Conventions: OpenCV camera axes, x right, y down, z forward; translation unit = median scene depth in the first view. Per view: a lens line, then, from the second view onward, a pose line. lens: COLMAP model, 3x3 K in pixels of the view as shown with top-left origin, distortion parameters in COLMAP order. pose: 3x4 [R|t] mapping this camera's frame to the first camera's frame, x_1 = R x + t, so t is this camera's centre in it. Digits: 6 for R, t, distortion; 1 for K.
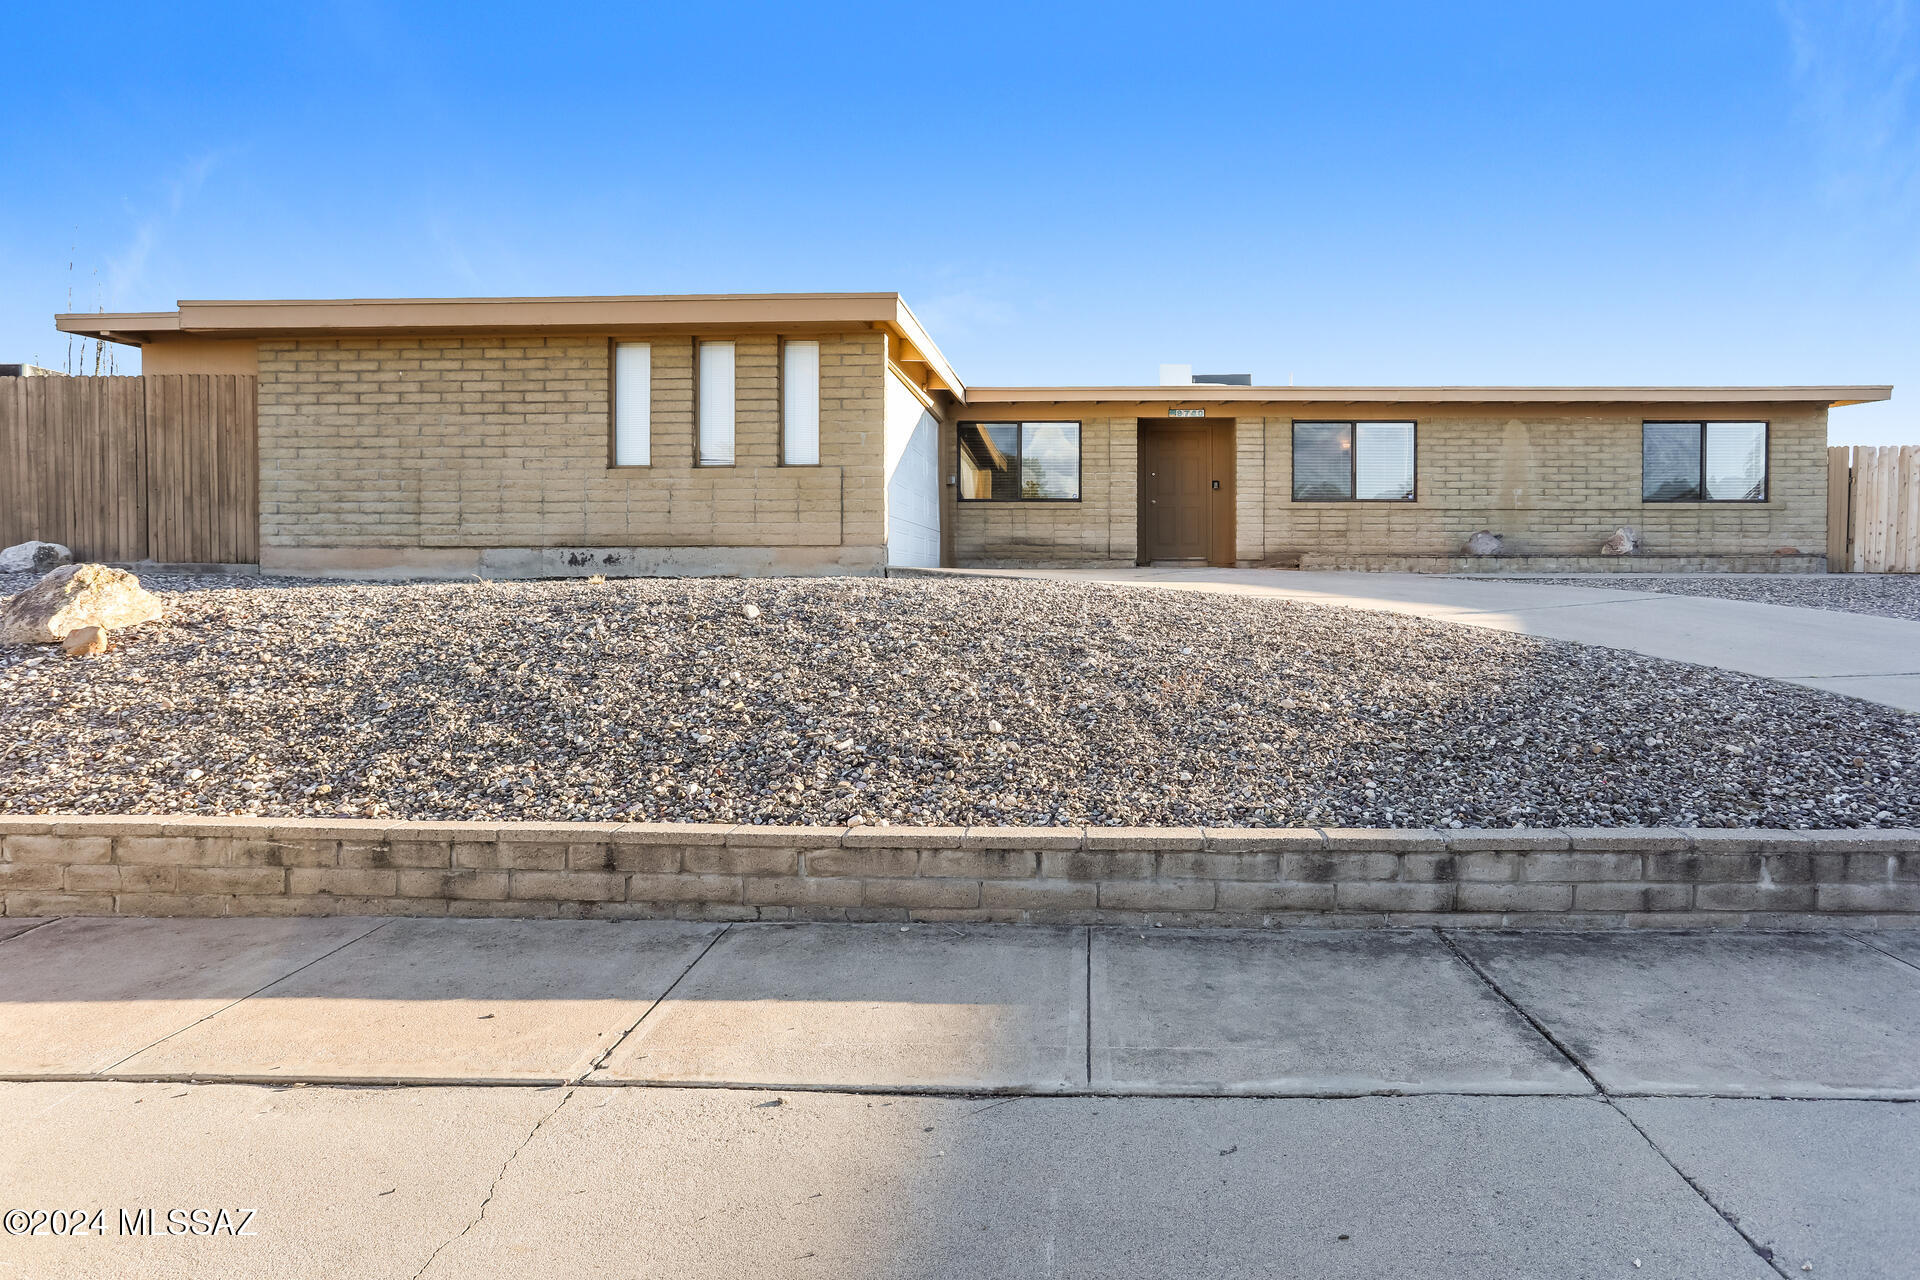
lens RADIAL K [[1175.1, 0, 960.0], [0, 1175.1, 640.0], [0, 0, 1]] dist [-0.004335, 0.003447]
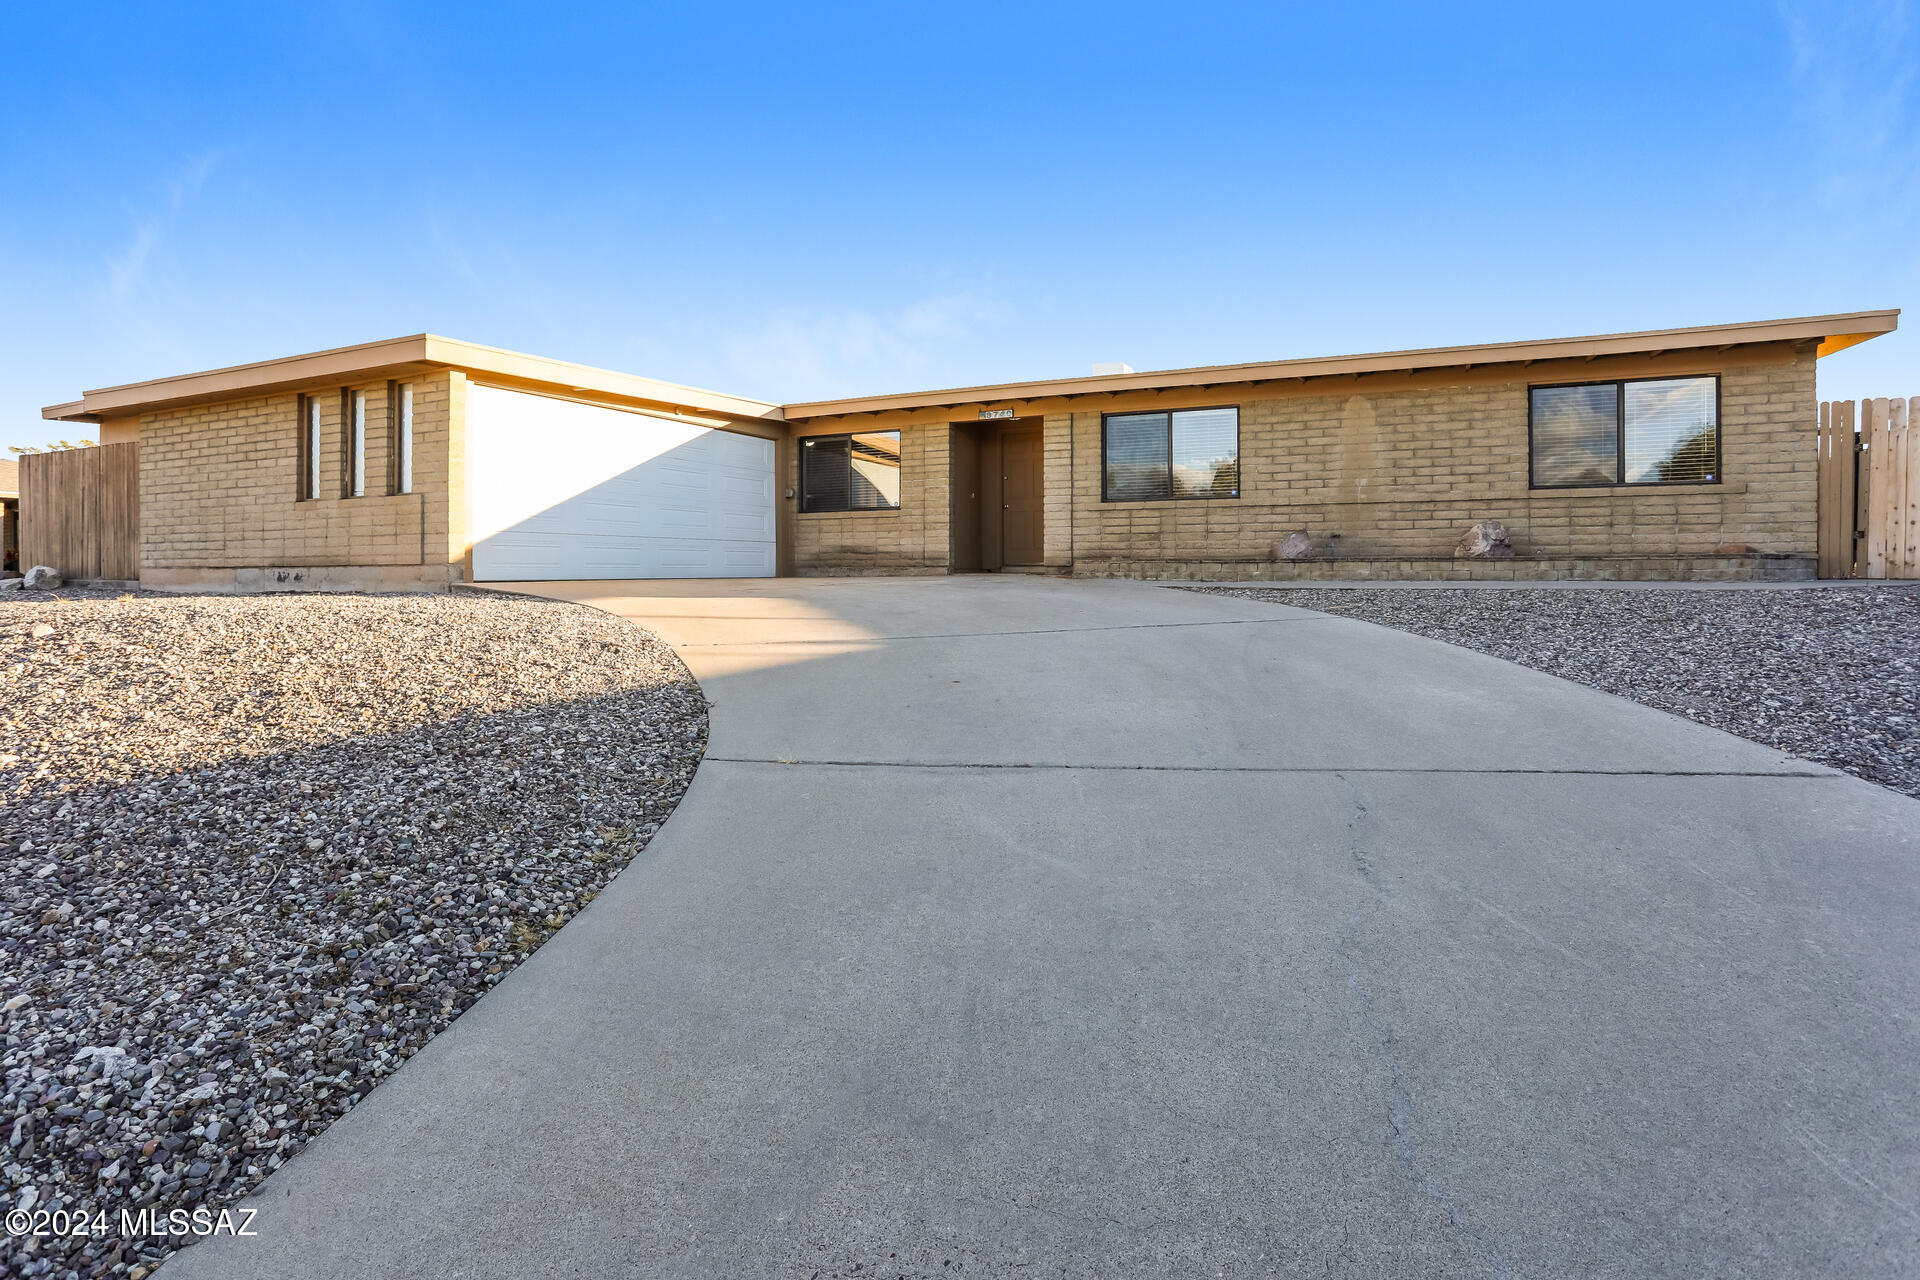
lens RADIAL K [[1046.9, 0, 960.0], [0, 1046.9, 640.0], [0, 0, 1]] dist [-0.014146, -0.000303]
pose [[0.911746, 0.021837, -0.410174, 0.522561], [-0.015530, 0.999704, 0.018701, -0.023565], [0.410462, -0.010681, 0.911815, 0.205143]]
